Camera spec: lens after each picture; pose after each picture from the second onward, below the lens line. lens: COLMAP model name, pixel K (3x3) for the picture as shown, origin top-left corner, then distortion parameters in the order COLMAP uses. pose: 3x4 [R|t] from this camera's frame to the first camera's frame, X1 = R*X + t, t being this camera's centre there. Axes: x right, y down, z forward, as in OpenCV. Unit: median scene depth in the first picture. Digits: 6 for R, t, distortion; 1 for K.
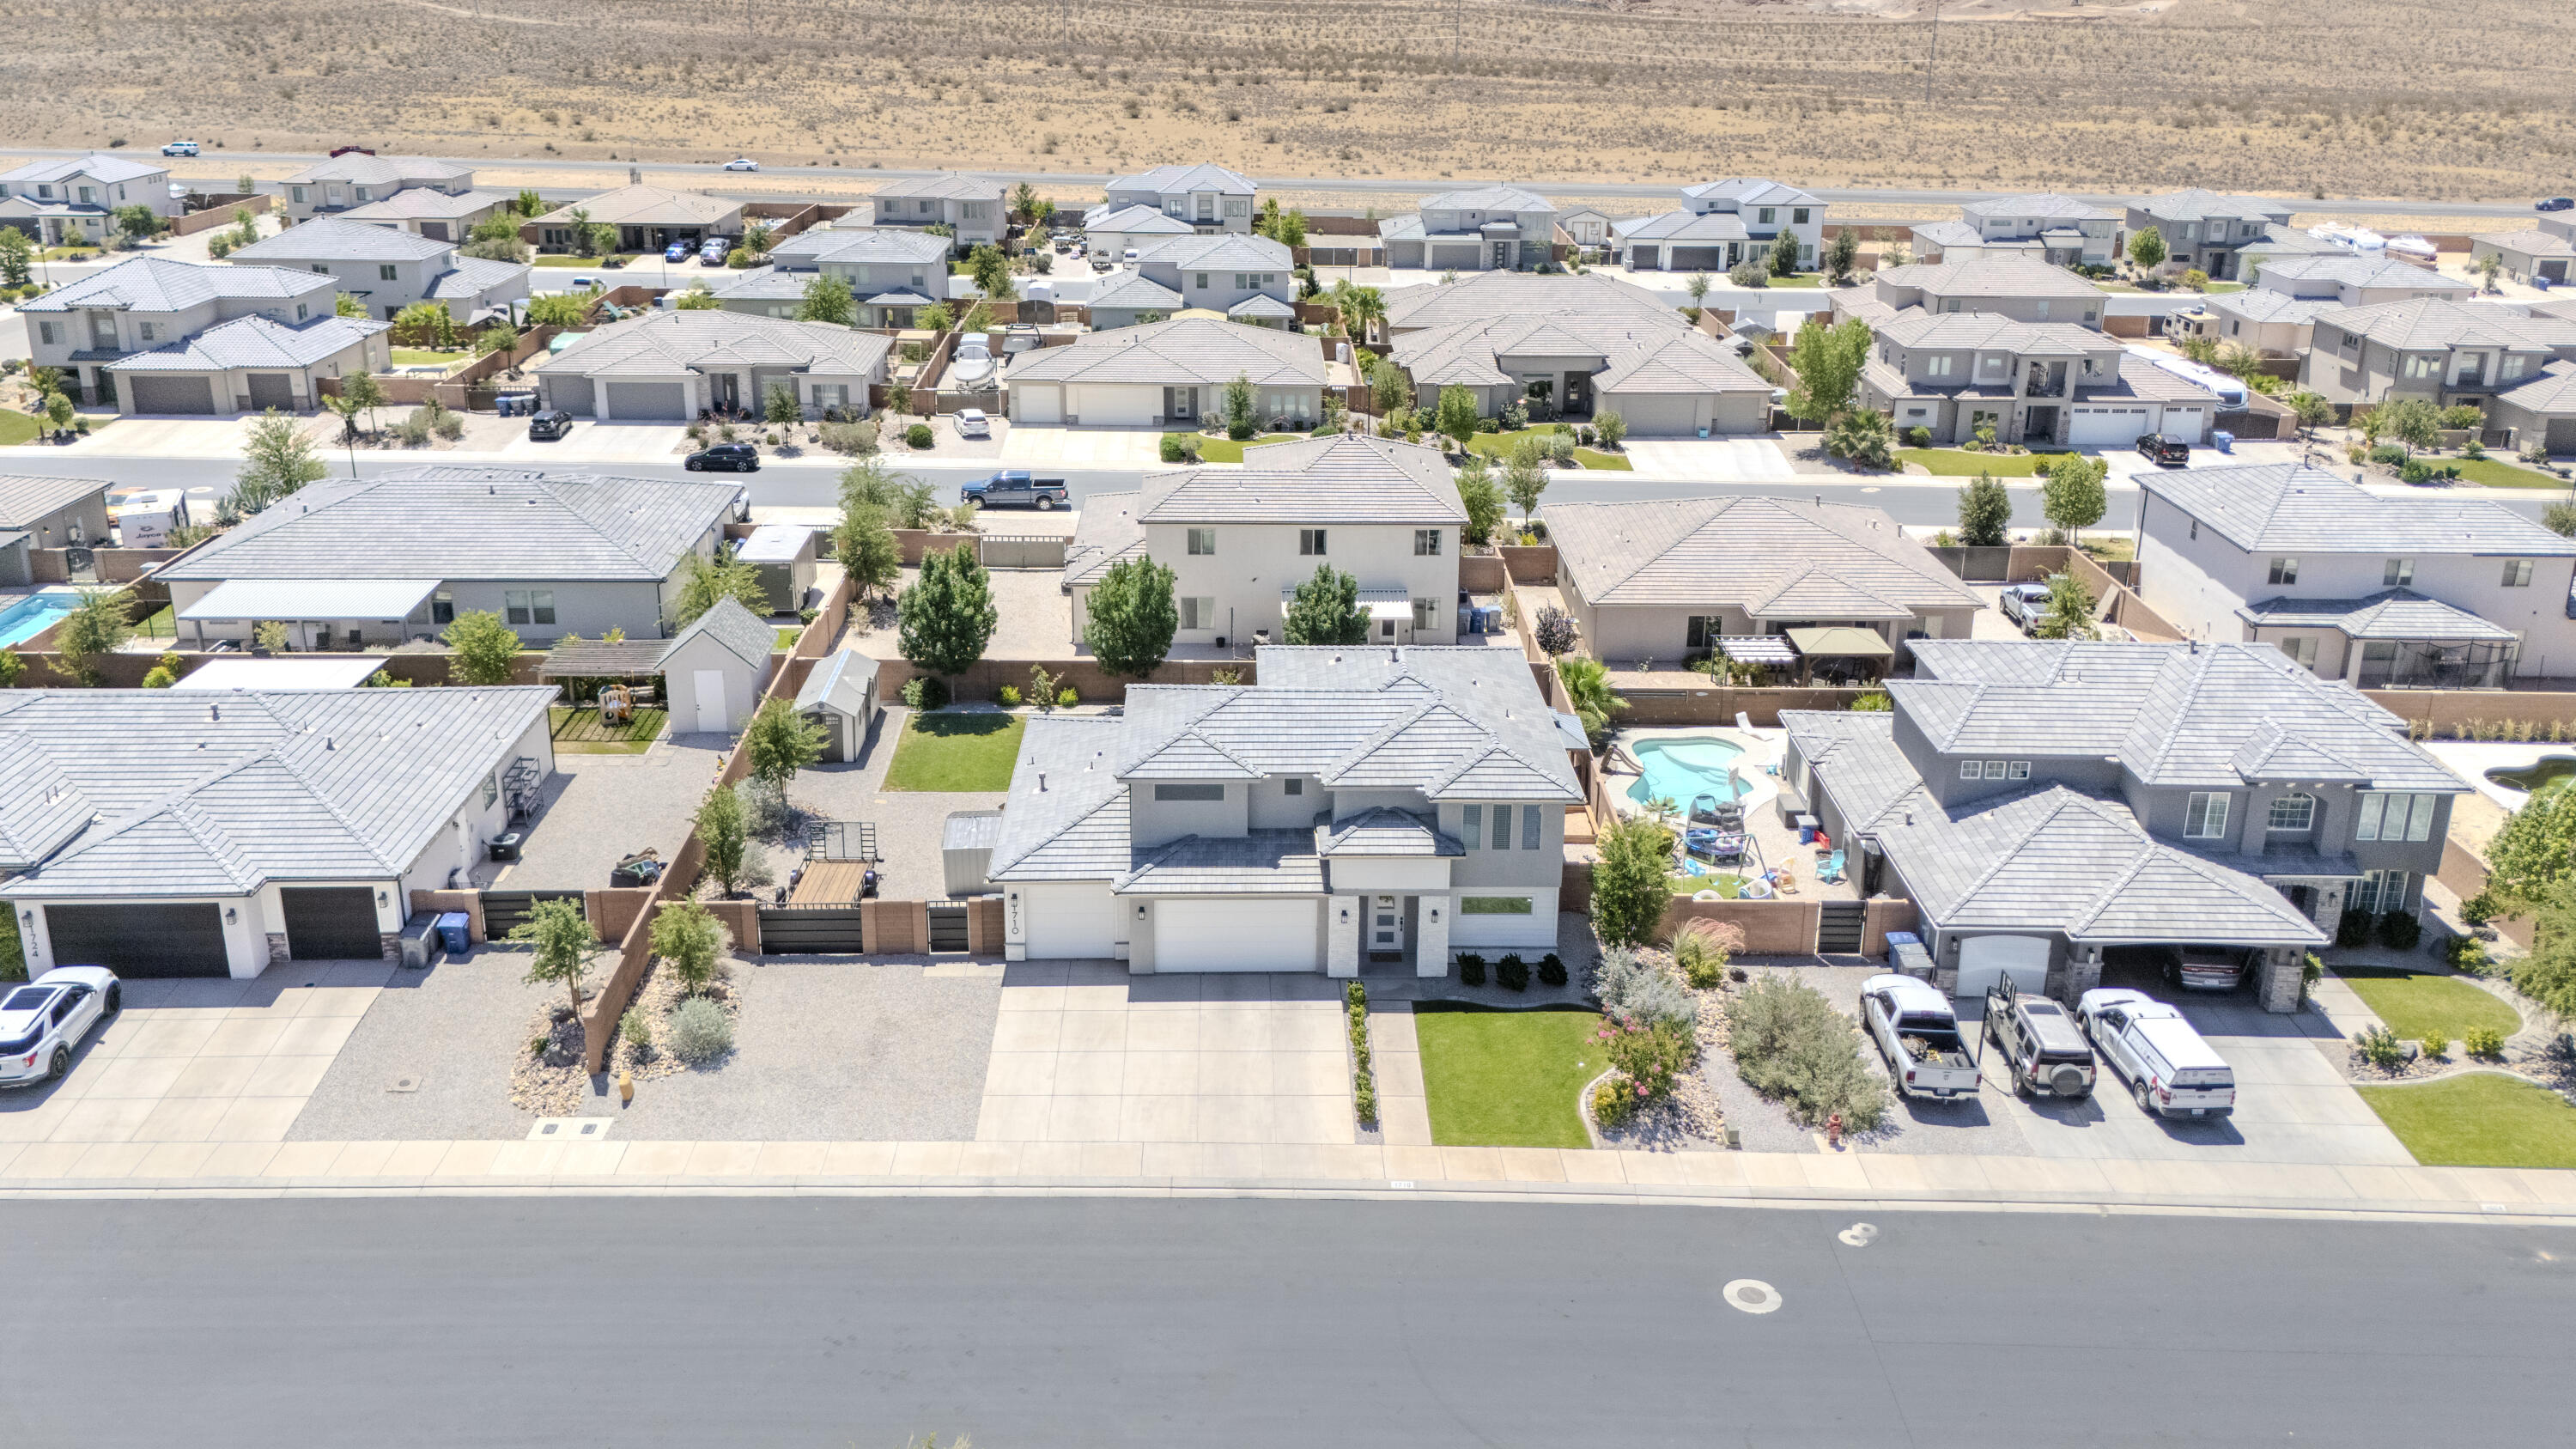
lens RADIAL K [[2066.8, 0, 1284.7], [0, 2066.8, 649.5], [0, 0, 1]] dist [0.069966, -0.085151]
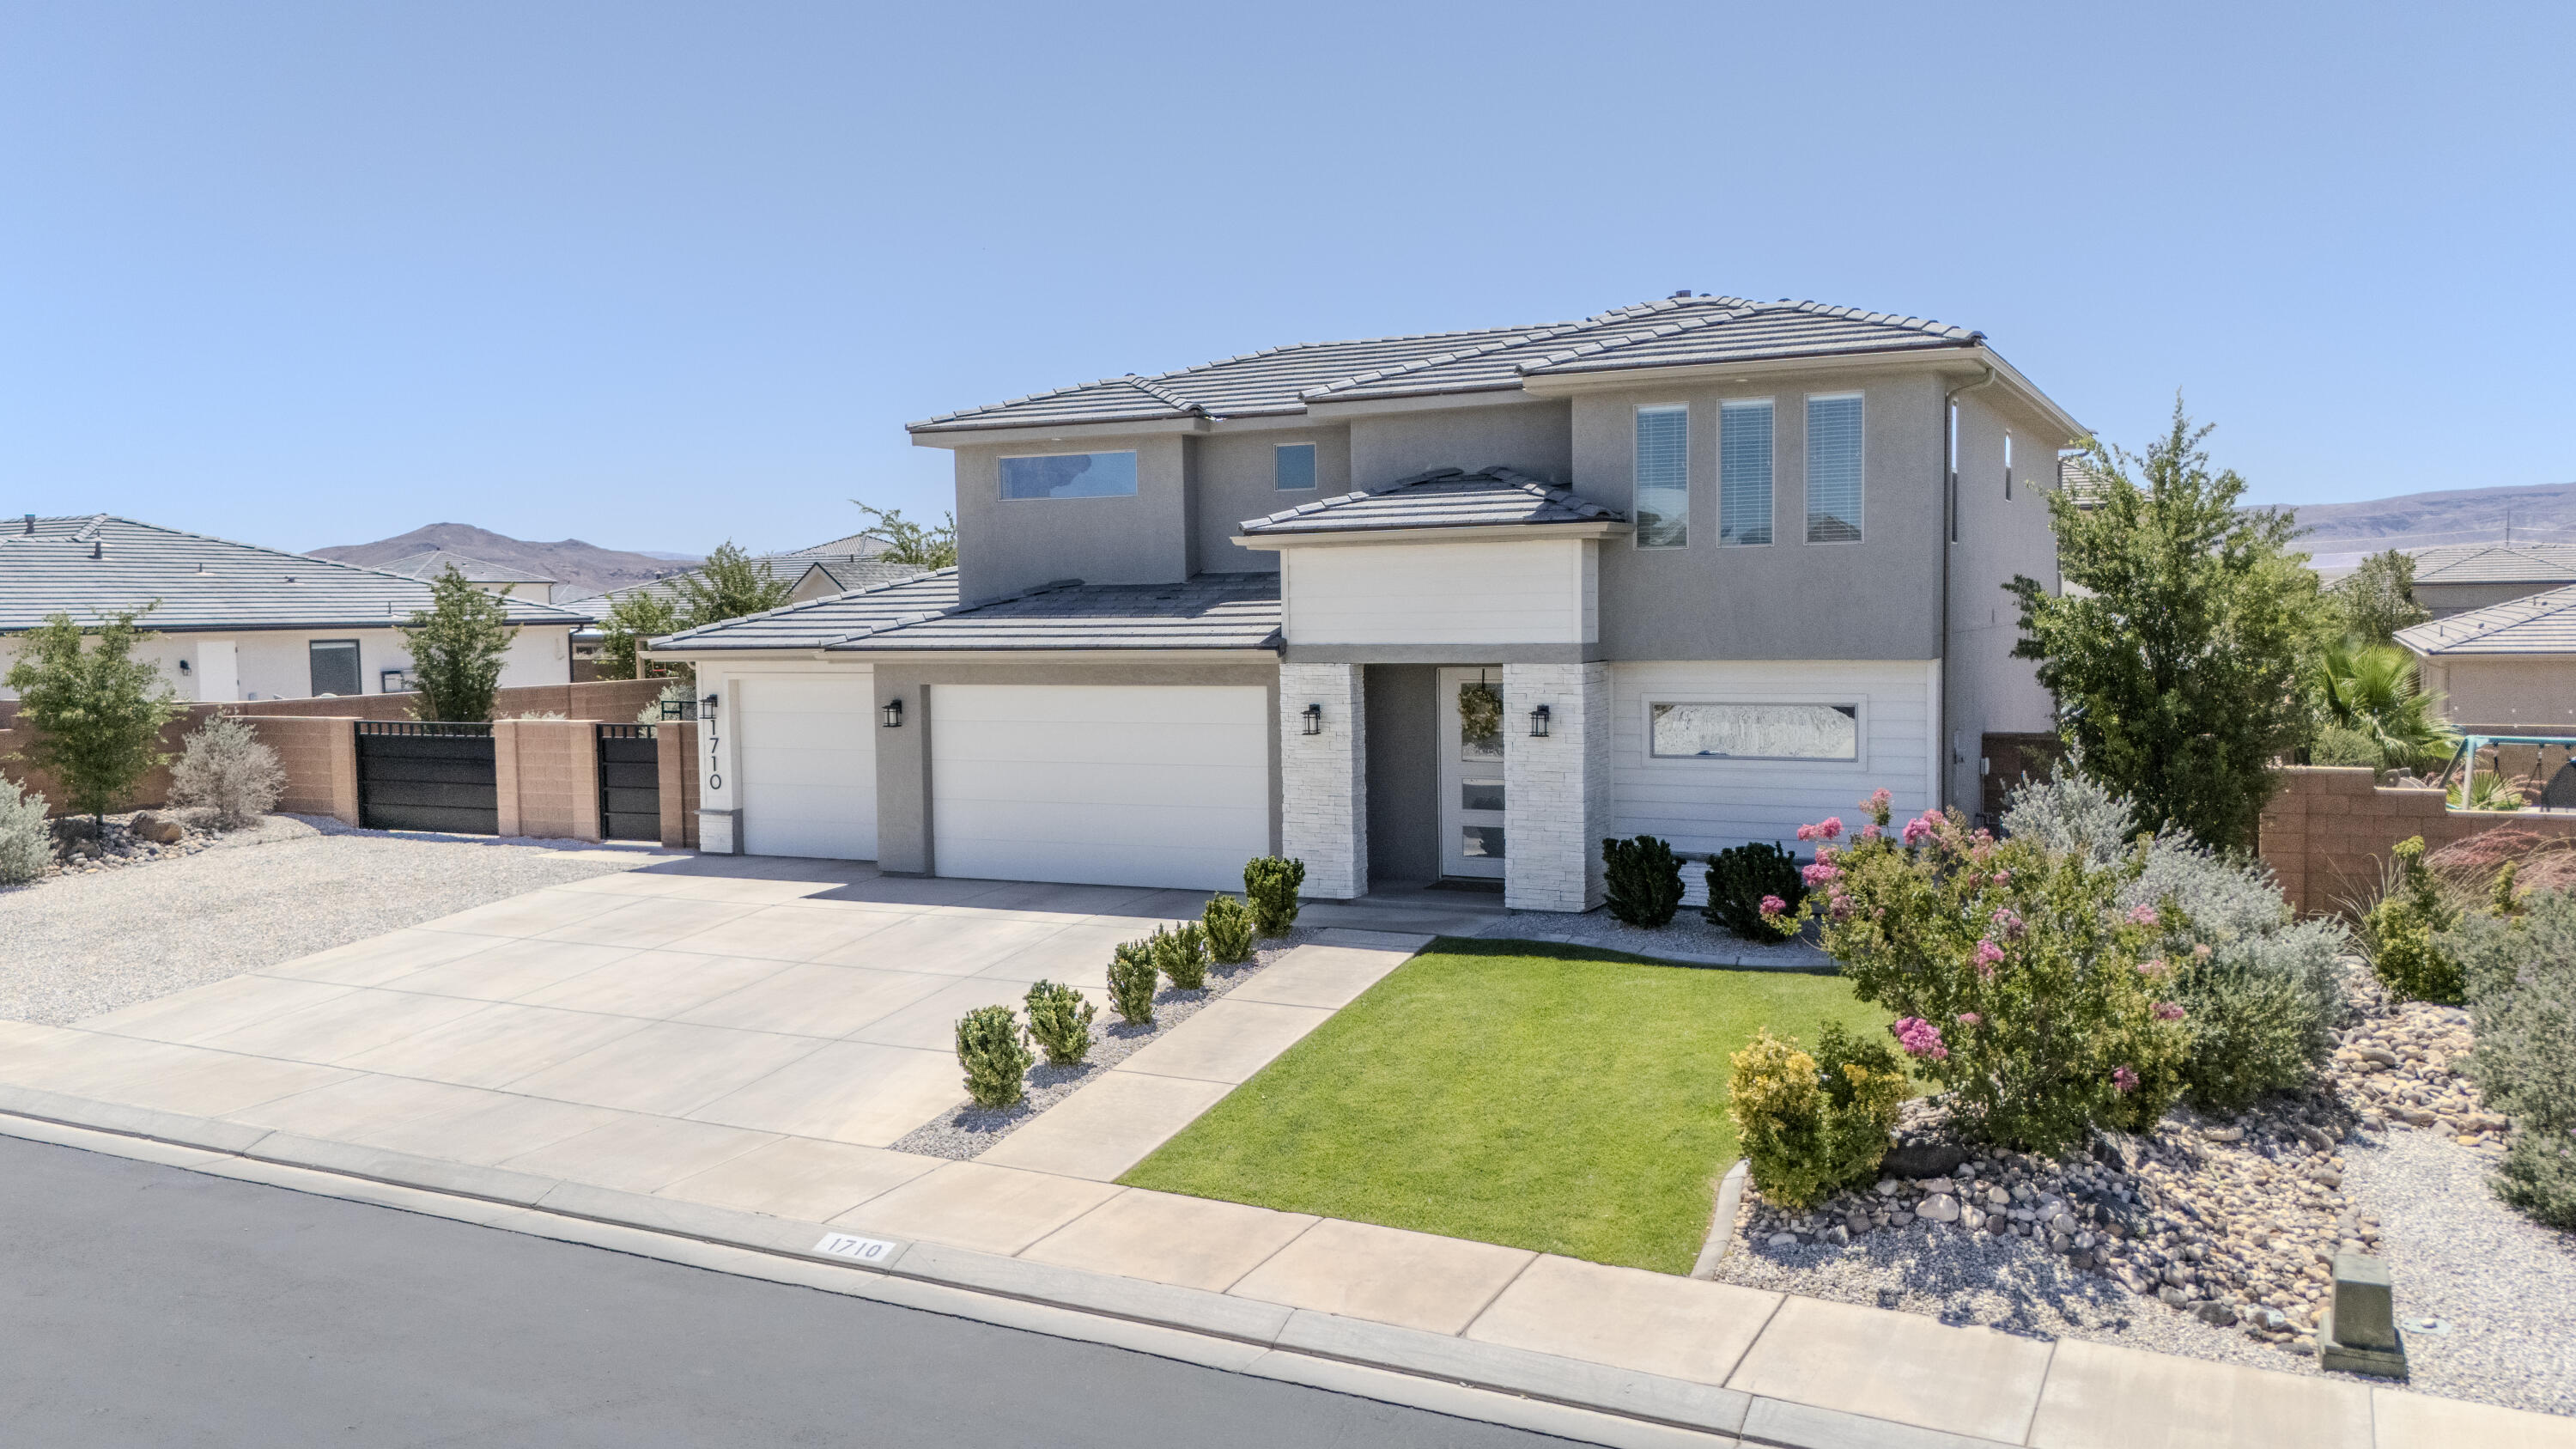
lens RADIAL K [[1968.2, 0, 1288.0], [0, 1968.2, 724.5], [0, 0, 1]] dist [0.066234, -0.056446]
pose [[0.886998, 0.003002, -0.461763, 0.189637], [-0.120853, 0.966634, -0.225861, 0.210379], [0.445677, 0.256144, 0.857766, 0.684031]]
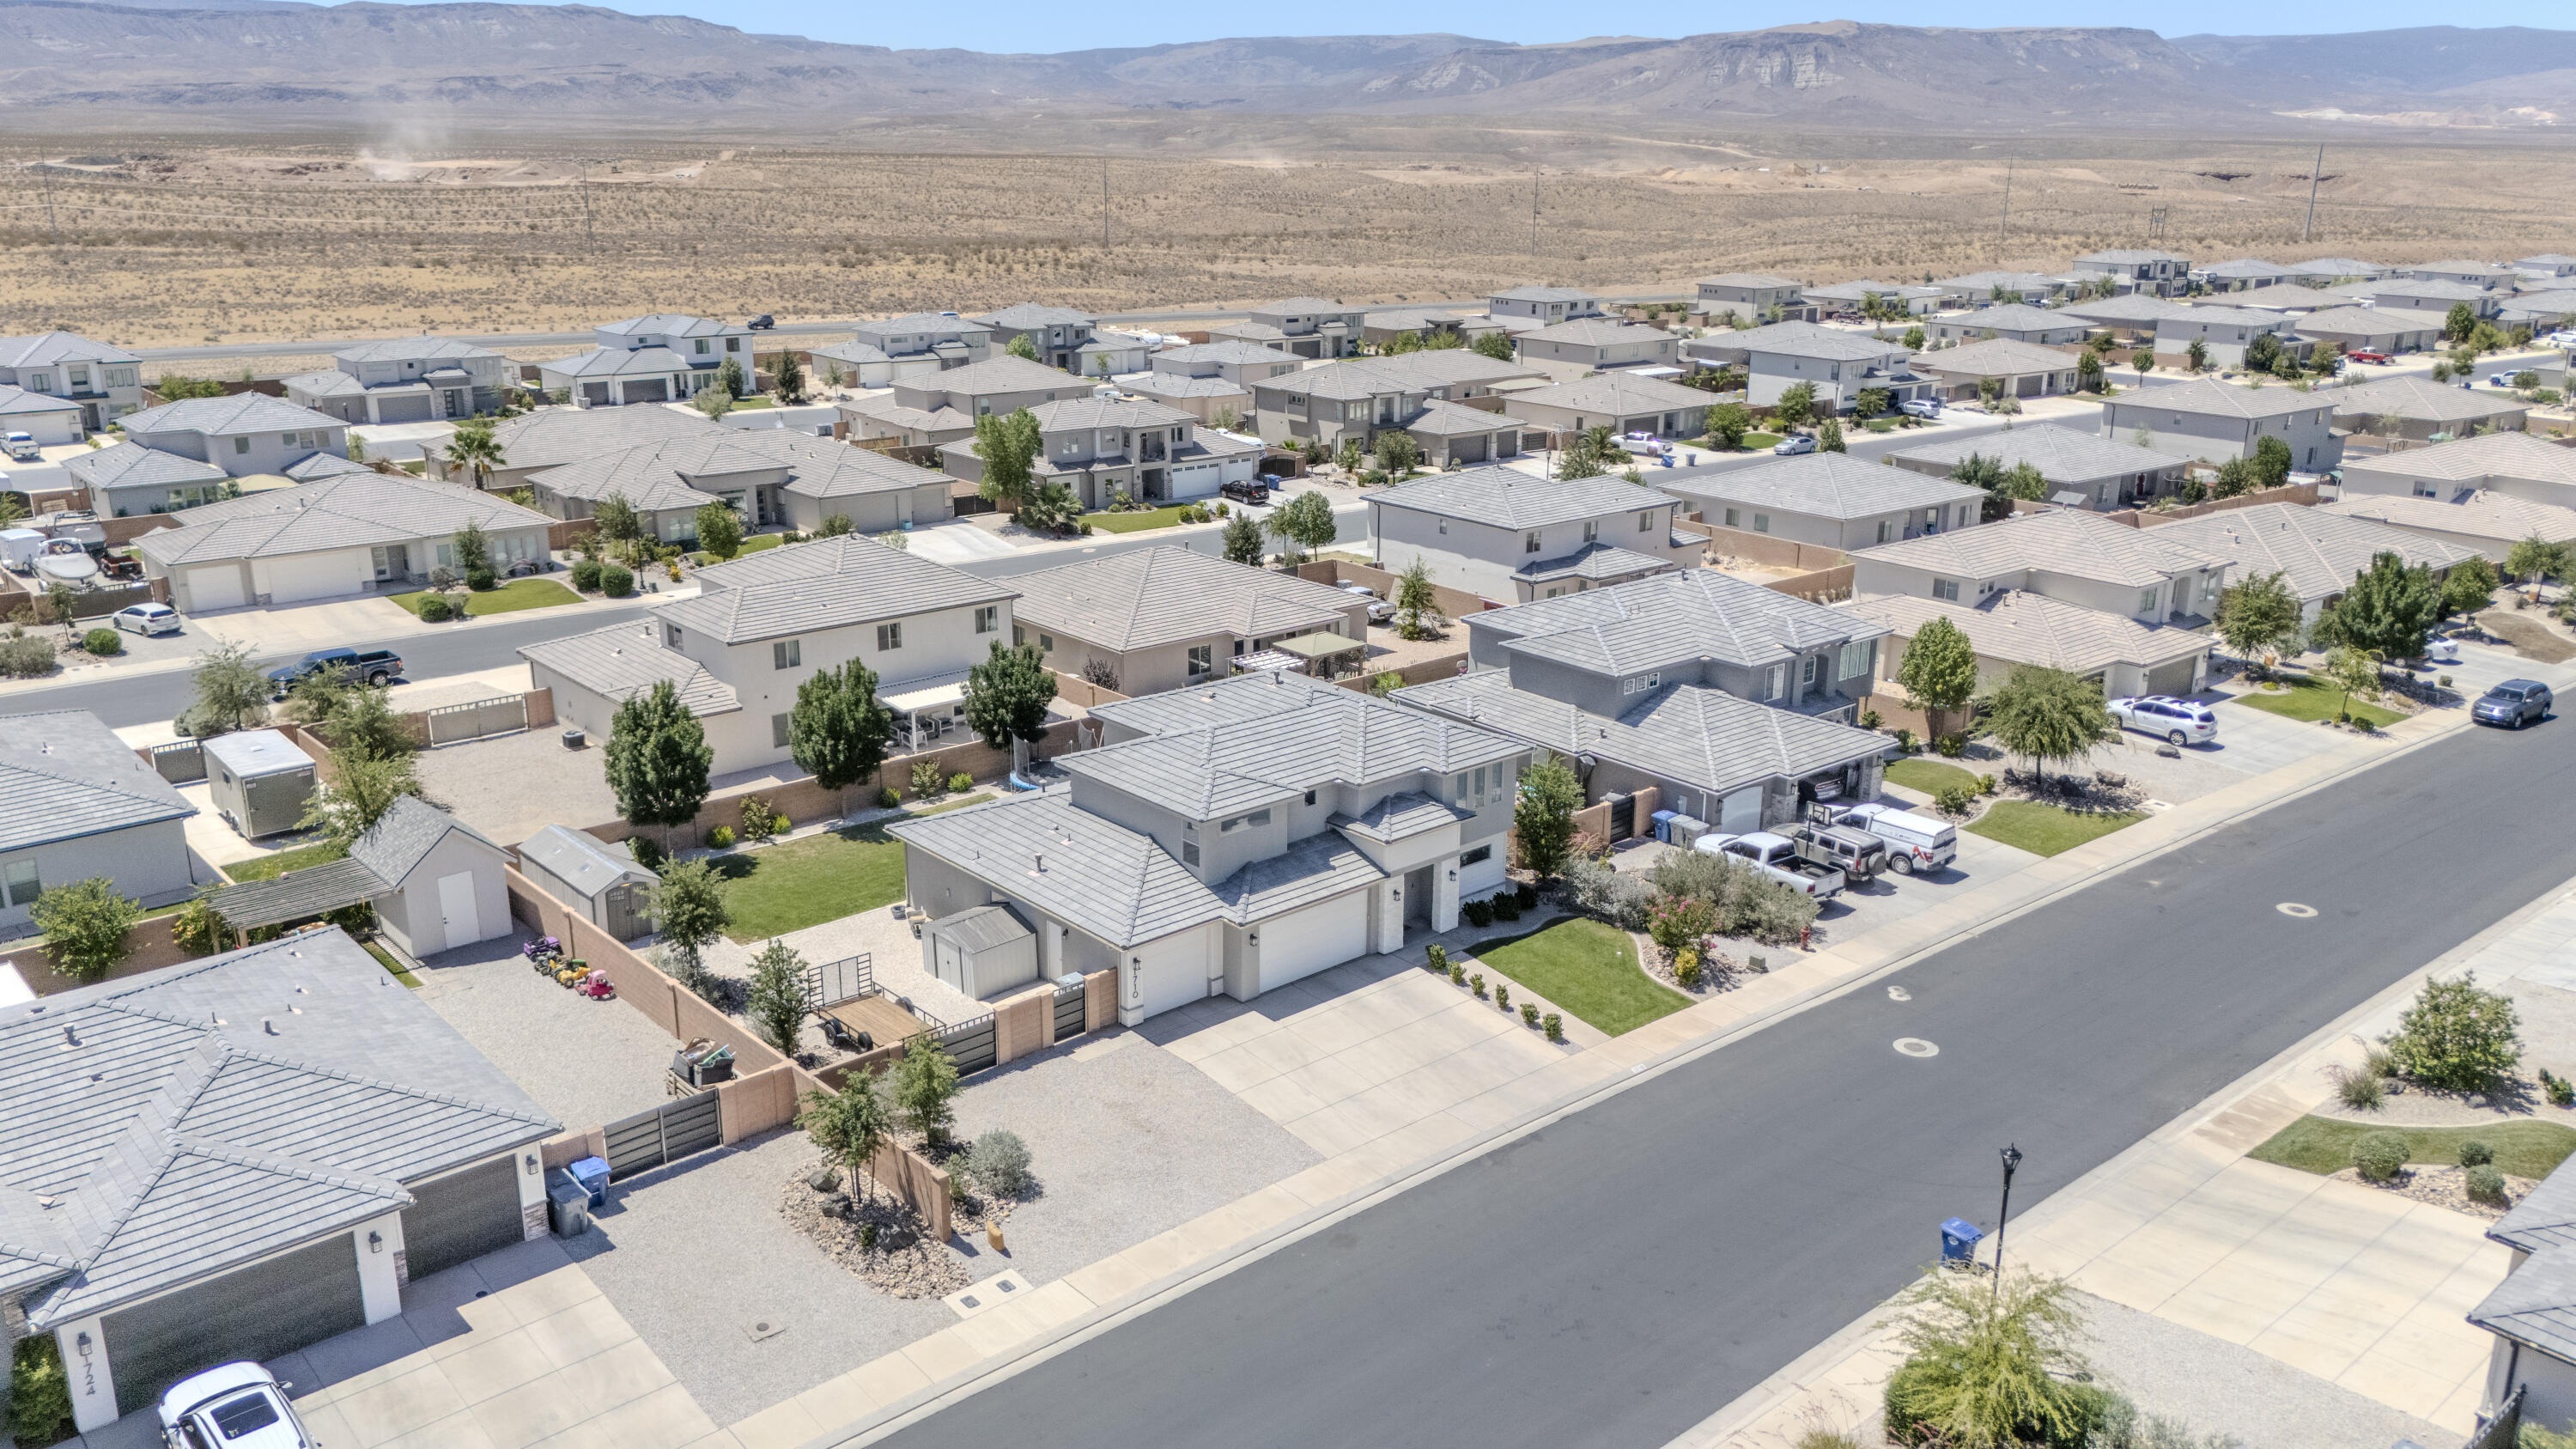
lens RADIAL K [[1903.8, 0, 1288.0], [0, 1903.8, 724.5], [0, 0, 1]] dist [0.064070, -0.057797]
pose [[0.767874, -0.191818, 0.611208, -0.623782], [0.204722, 0.977563, 0.049596, -0.024254], [-0.607007, 0.087045, 0.789915, 0.211680]]
